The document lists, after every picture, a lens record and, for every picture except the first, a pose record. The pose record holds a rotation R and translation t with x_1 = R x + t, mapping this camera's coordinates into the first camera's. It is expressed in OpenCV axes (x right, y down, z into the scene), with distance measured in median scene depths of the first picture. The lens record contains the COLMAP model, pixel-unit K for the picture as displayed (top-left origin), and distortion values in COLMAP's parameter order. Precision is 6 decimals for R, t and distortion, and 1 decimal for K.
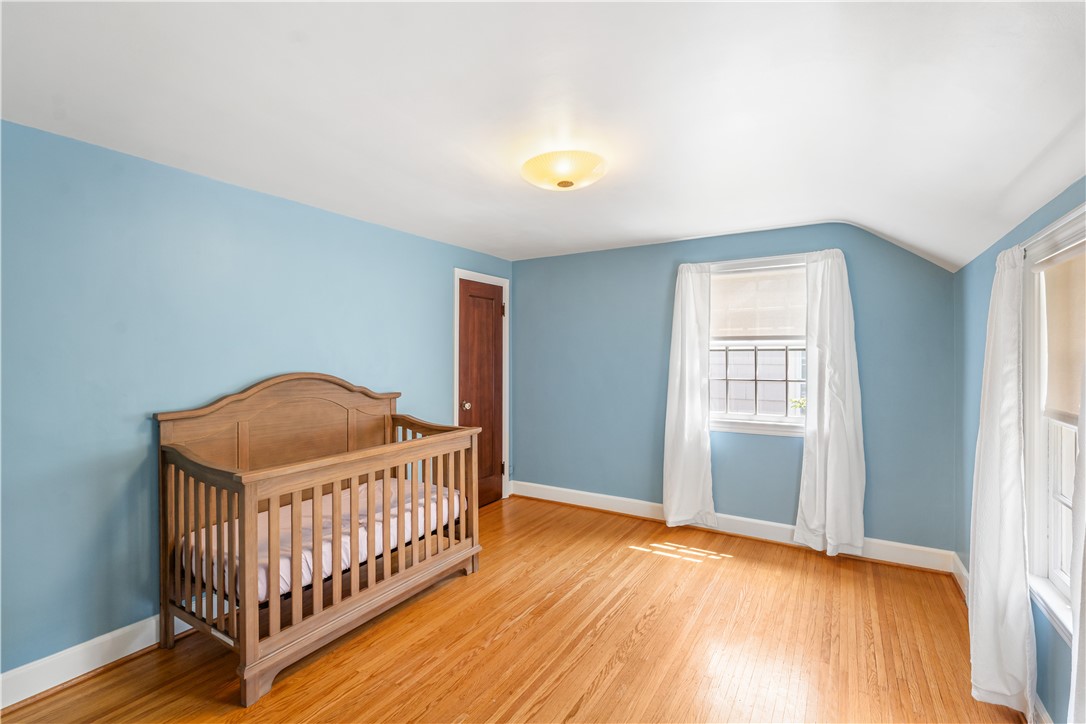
lens RADIAL K [[497.2, 0, 544.8], [0, 497.2, 356.2], [0, 0, 1]] dist [0.000342, -0.000048]
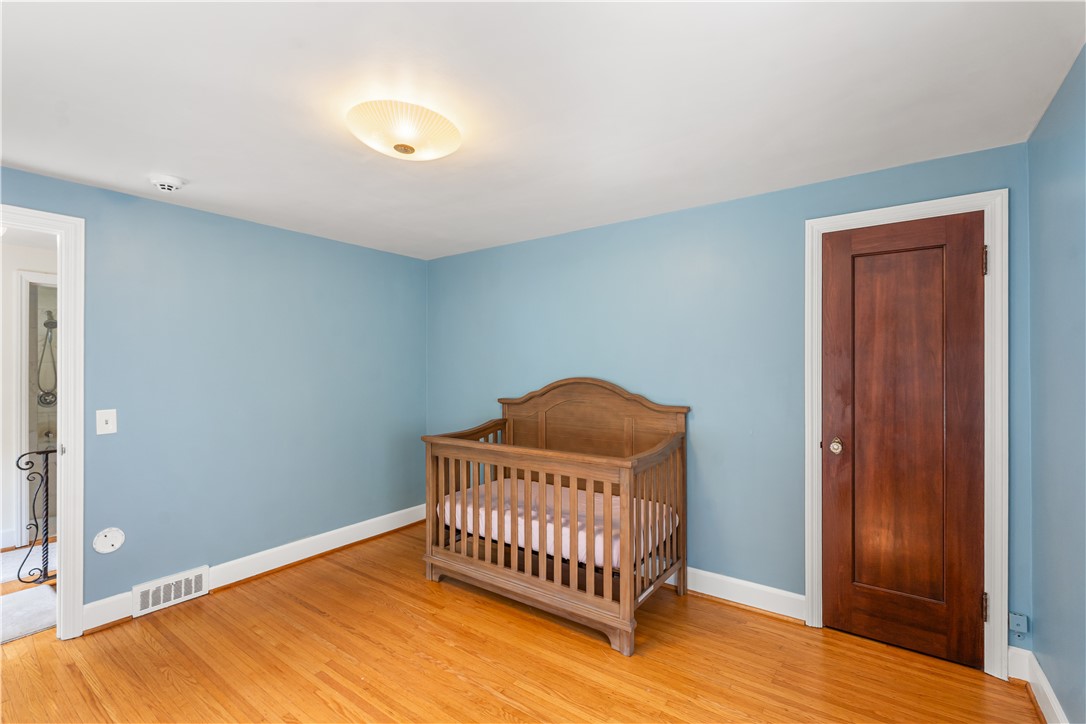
lens RADIAL K [[481.9, 0, 547.0], [0, 481.9, 364.5], [0, 0, 1]] dist [-0.002079, -0.000290]
pose [[-0.077109, 0.007838, -0.996992, 0.500329], [0.004661, 0.999961, 0.007500, -0.003817], [0.997012, -0.004069, -0.077143, 0.810396]]
